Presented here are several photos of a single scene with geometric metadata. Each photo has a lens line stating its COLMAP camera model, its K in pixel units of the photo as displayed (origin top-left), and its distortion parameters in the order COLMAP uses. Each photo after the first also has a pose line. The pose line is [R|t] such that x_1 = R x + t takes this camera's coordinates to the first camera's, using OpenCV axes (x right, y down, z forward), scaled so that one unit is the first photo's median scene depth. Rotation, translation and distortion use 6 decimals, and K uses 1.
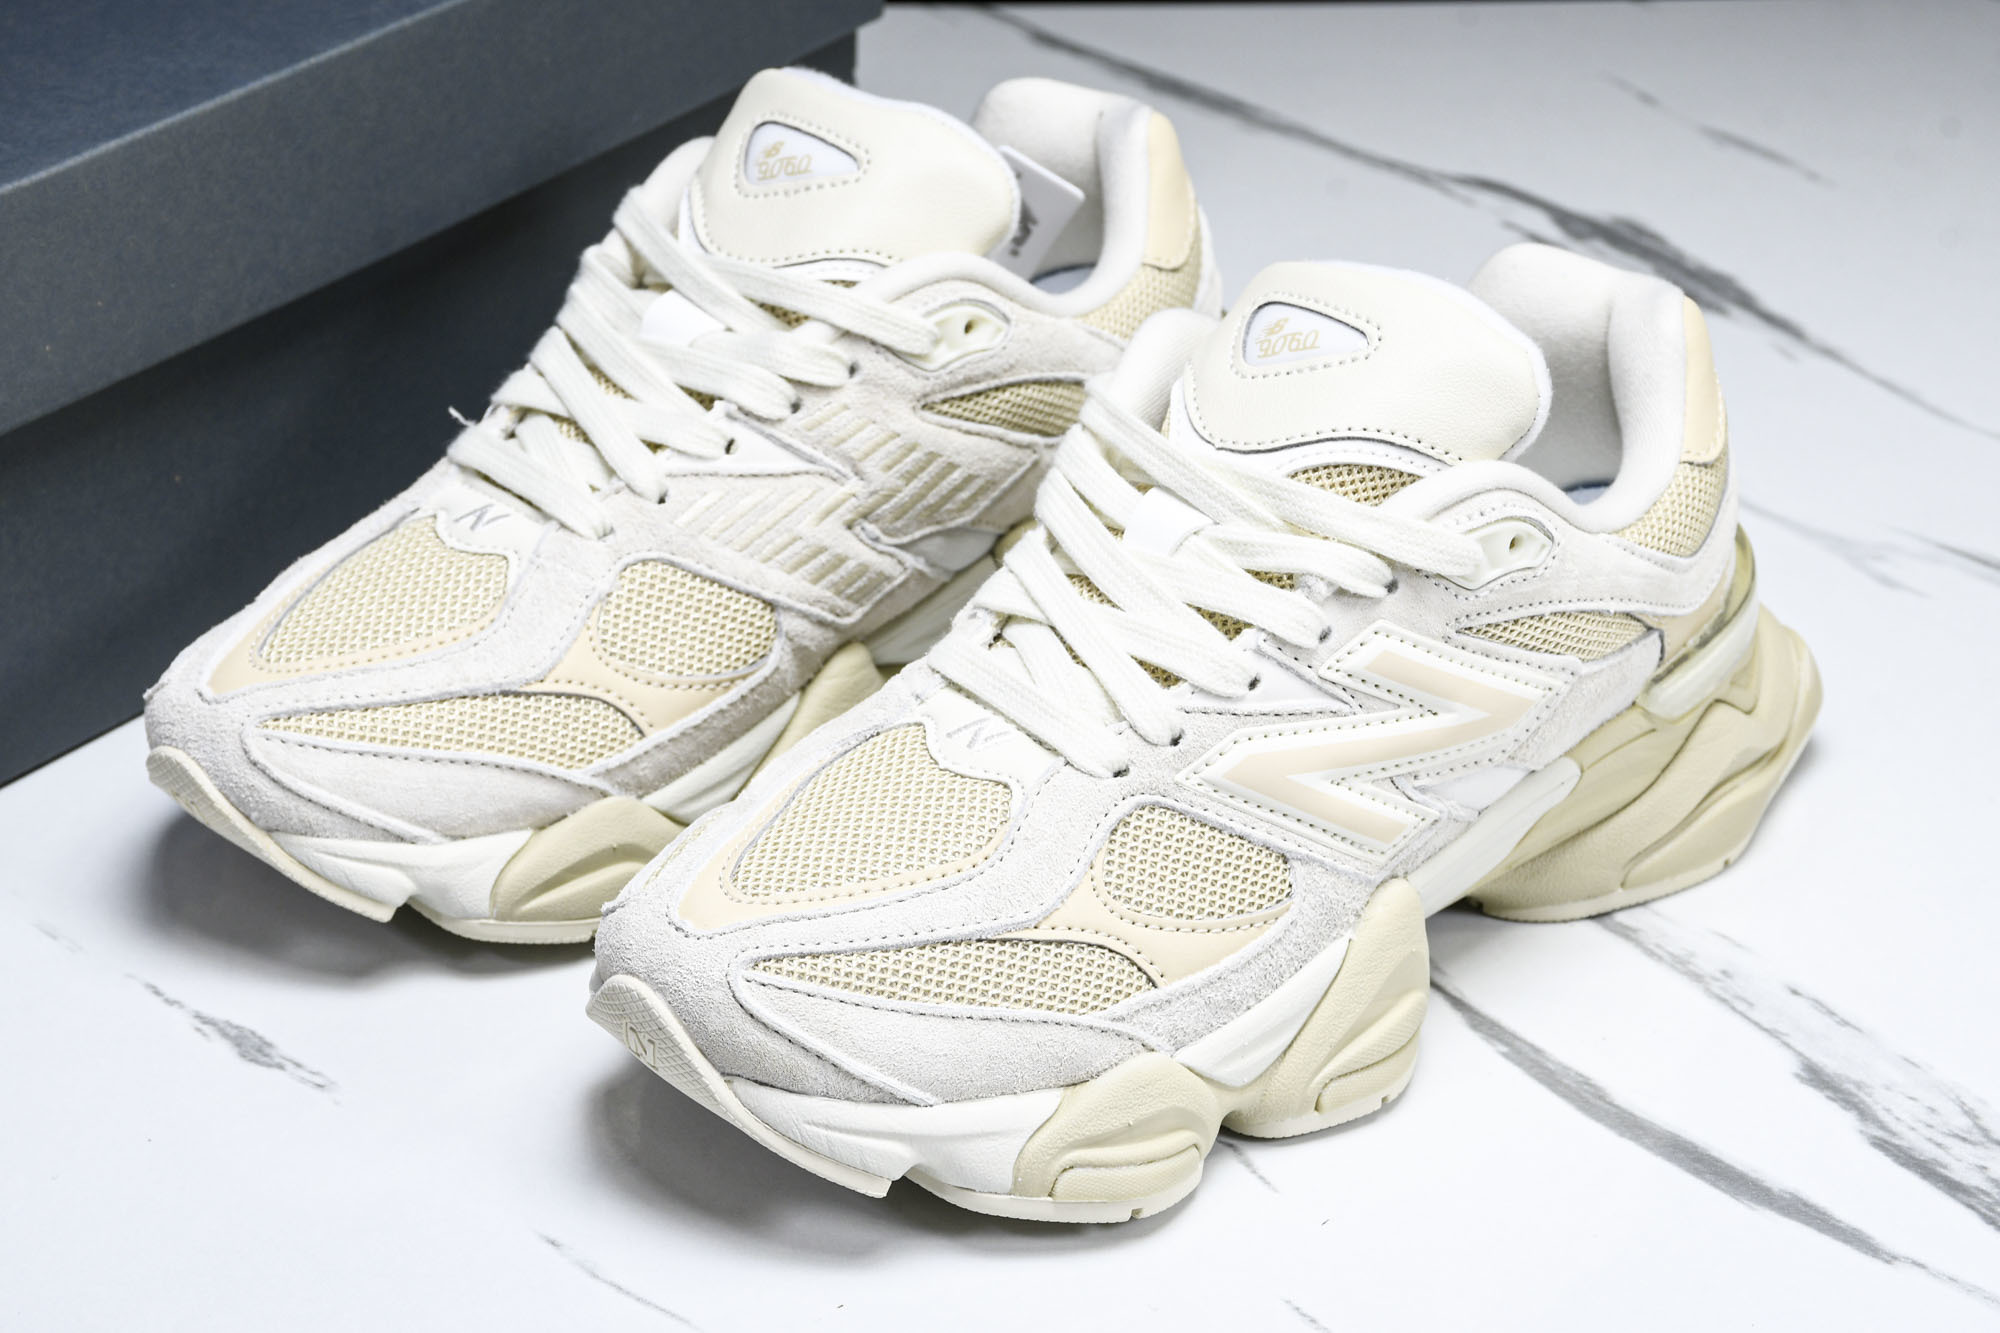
lens RADIAL K [[4681.1, 0, 988.4], [0, 4681.1, 637.4], [0, 0, 1]] dist [0.453116, 0.000000]
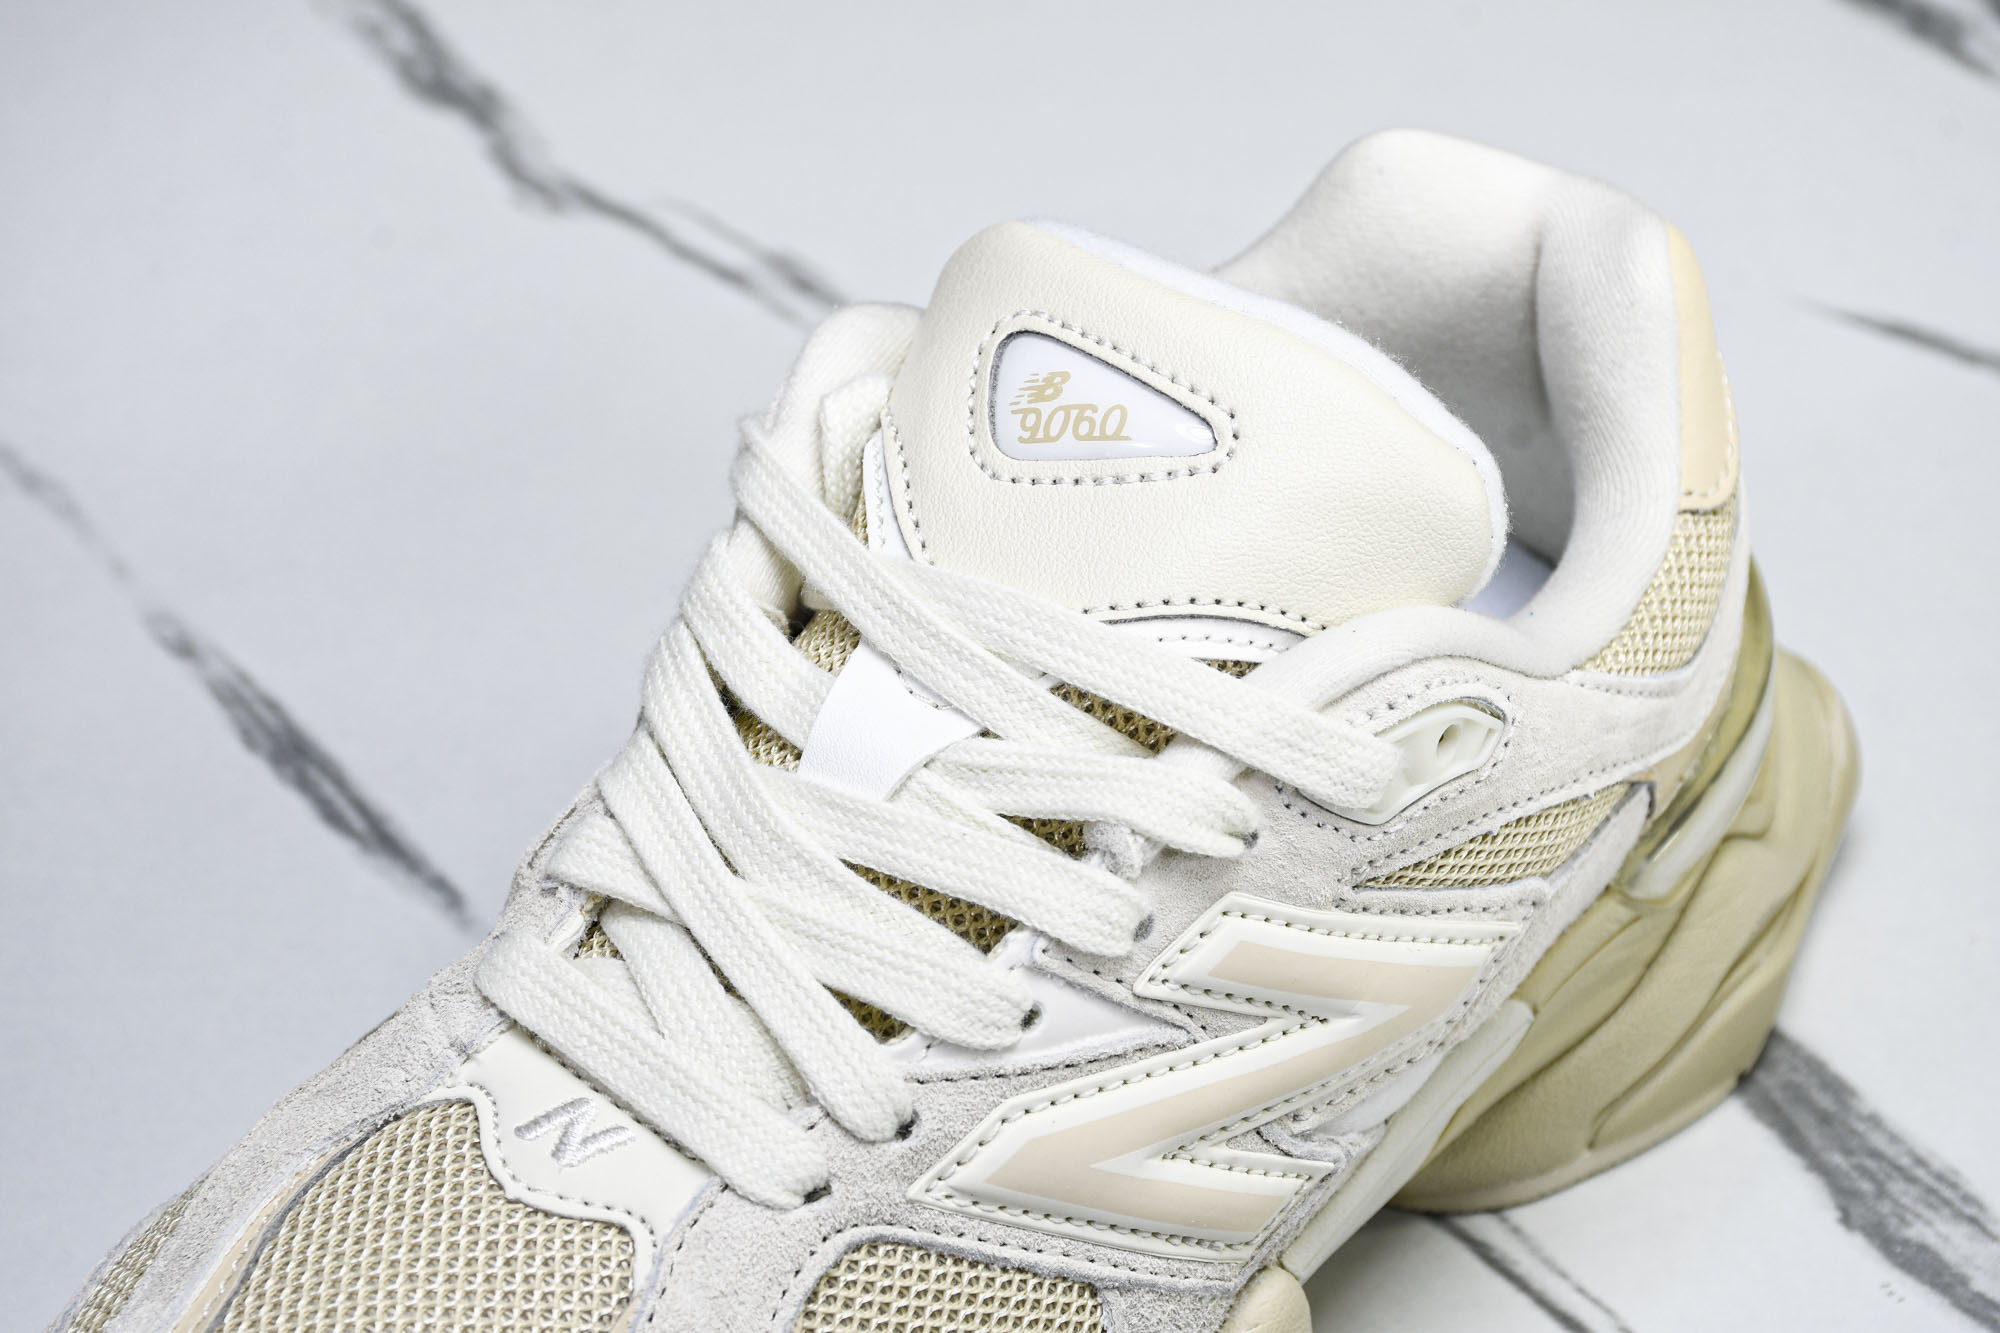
lens RADIAL K [[5176.0, 0, 975.7], [0, 5176.0, 745.7], [0, 0, 1]] dist [0.543696, 0.000000]
pose [[0.994823, -0.062577, 0.080076, -0.000785], [0.048395, 0.984568, 0.168180, -0.133044], [-0.089365, -0.163434, 0.982498, 0.354440]]
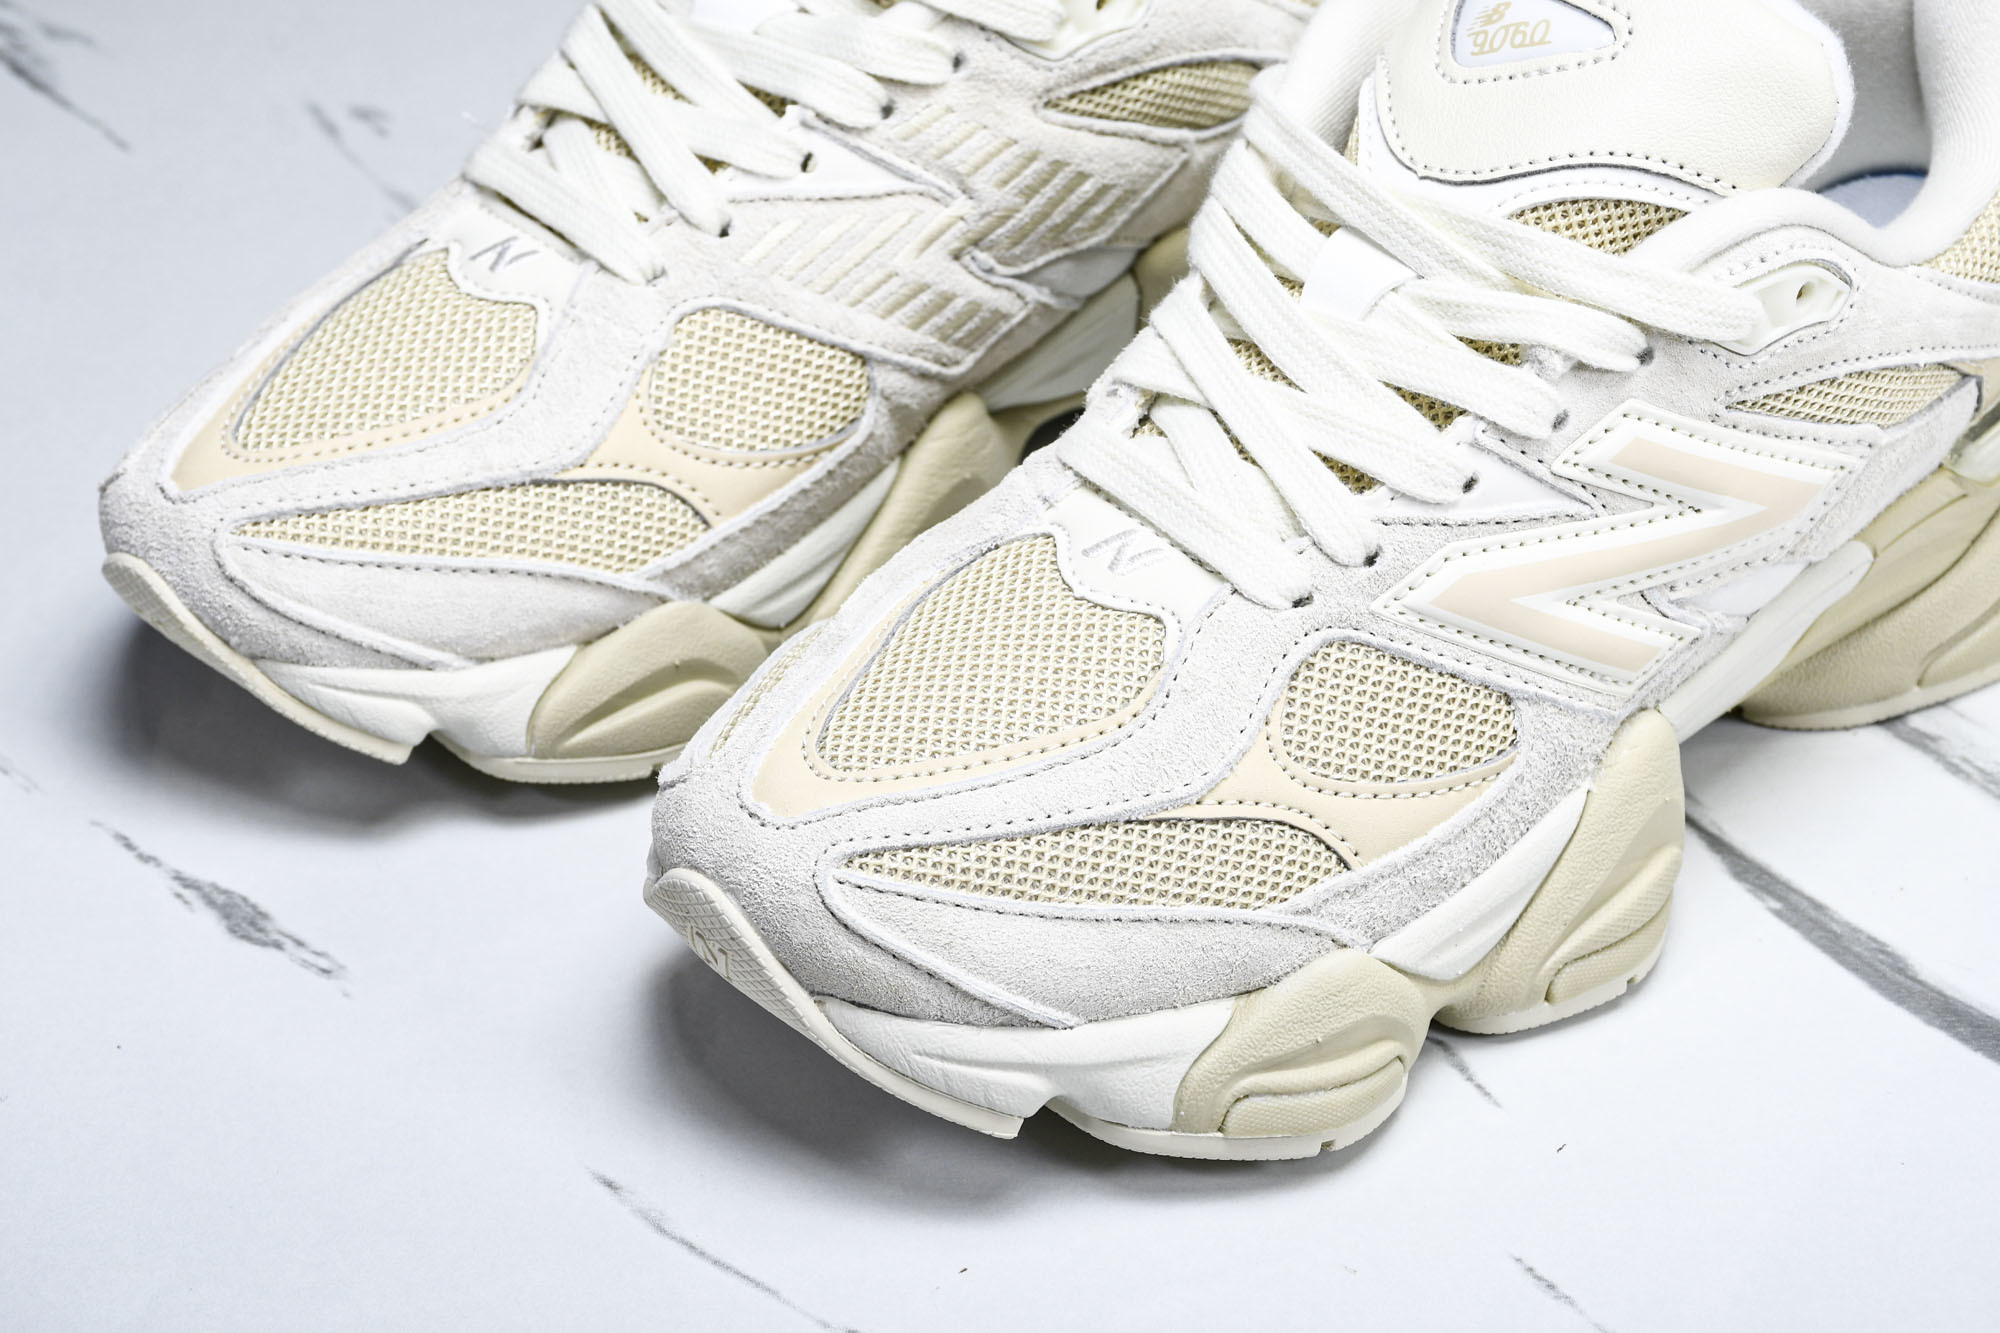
lens RADIAL K [[4813.2, 0, 973.7], [0, 4813.2, 672.4], [0, 0, 1]] dist [0.453624, 0.000000]
pose [[0.999537, -0.012916, -0.027538, -0.005060], [0.016167, 0.992483, 0.121312, -0.058371], [0.025764, -0.121701, 0.992232, 0.177910]]
